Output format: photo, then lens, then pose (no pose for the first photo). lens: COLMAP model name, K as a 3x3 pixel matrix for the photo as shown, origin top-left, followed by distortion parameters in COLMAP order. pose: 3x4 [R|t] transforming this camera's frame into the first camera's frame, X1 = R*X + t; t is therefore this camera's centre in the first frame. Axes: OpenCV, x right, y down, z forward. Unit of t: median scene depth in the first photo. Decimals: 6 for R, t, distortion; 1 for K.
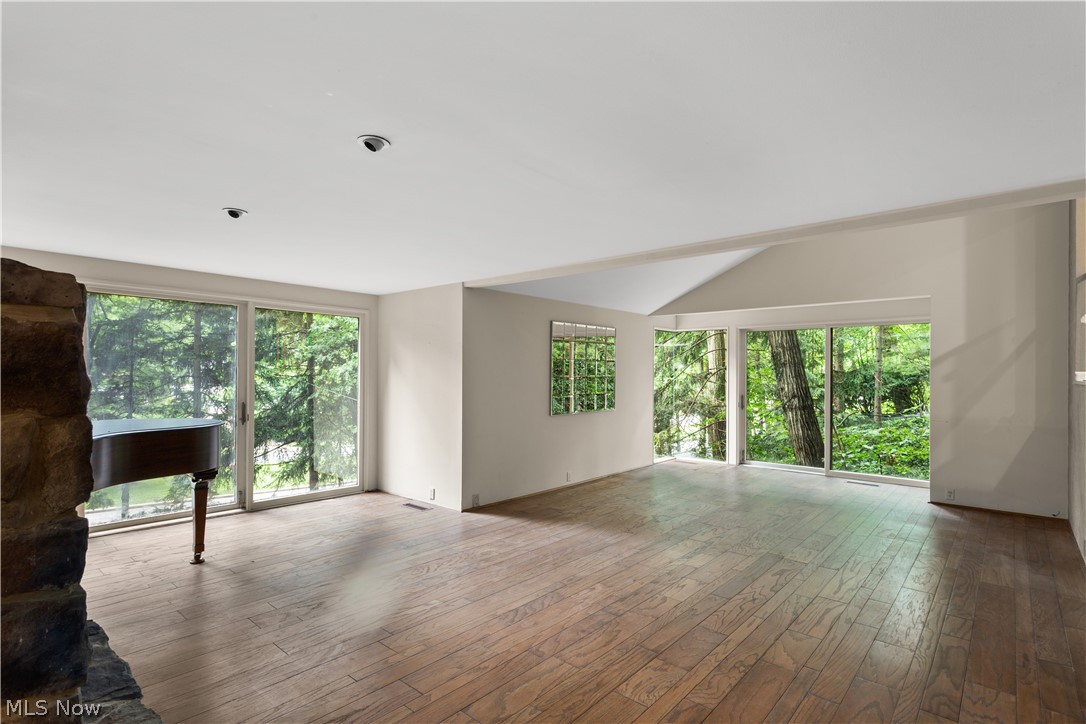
lens RADIAL K [[516.2, 0, 544.5], [0, 516.2, 364.8], [0, 0, 1]] dist [-0.002026, 0.000021]
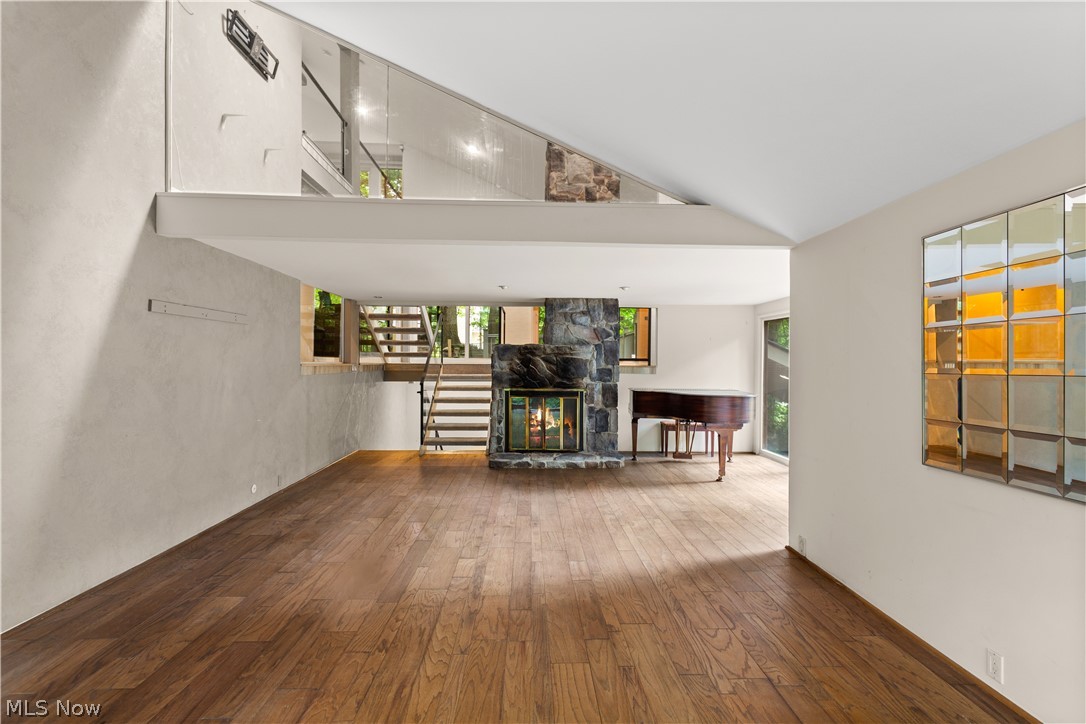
lens RADIAL K [[516.2, 0, 544.5], [0, 516.2, 364.8], [0, 0, 1]] dist [-0.002026, 0.000021]
pose [[-0.720560, -0.009413, -0.693328, 0.787446], [-0.001600, 0.999928, -0.011913, 0.037947], [0.693390, -0.007475, -0.720523, 1.663252]]
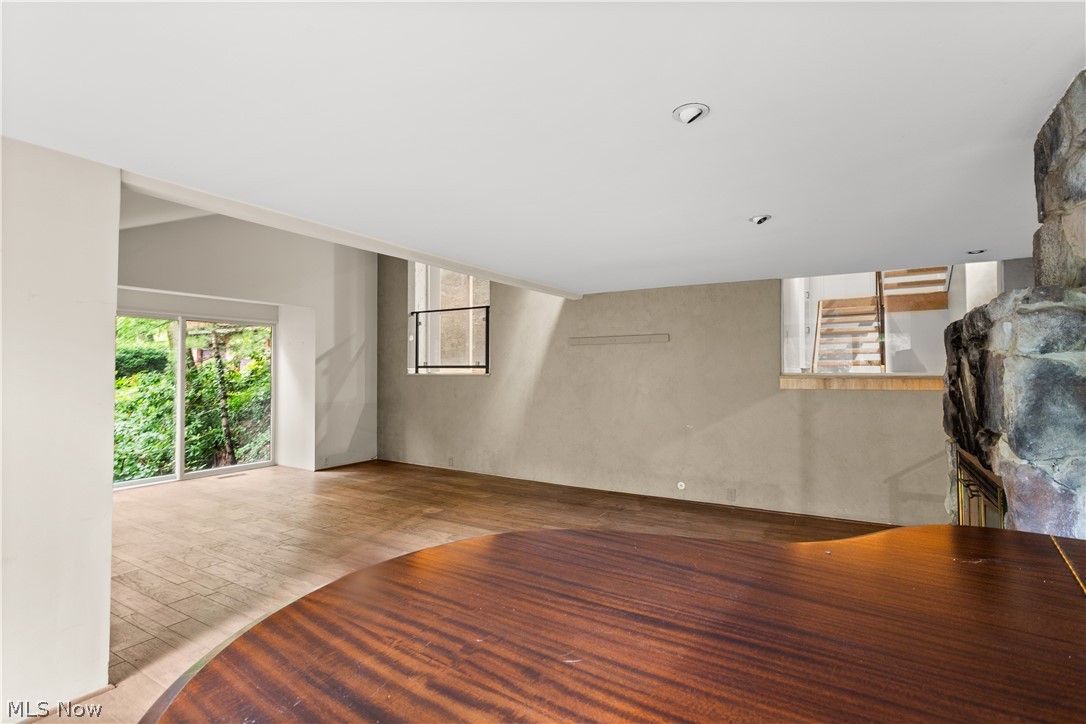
lens RADIAL K [[516.2, 0, 544.5], [0, 516.2, 364.8], [0, 0, 1]] dist [-0.002026, 0.000021]
pose [[-0.180862, 0.009788, 0.983460, -0.828816], [-0.014467, 0.999816, -0.012611, 0.018243], [-0.983402, -0.016509, -0.180687, 0.930104]]
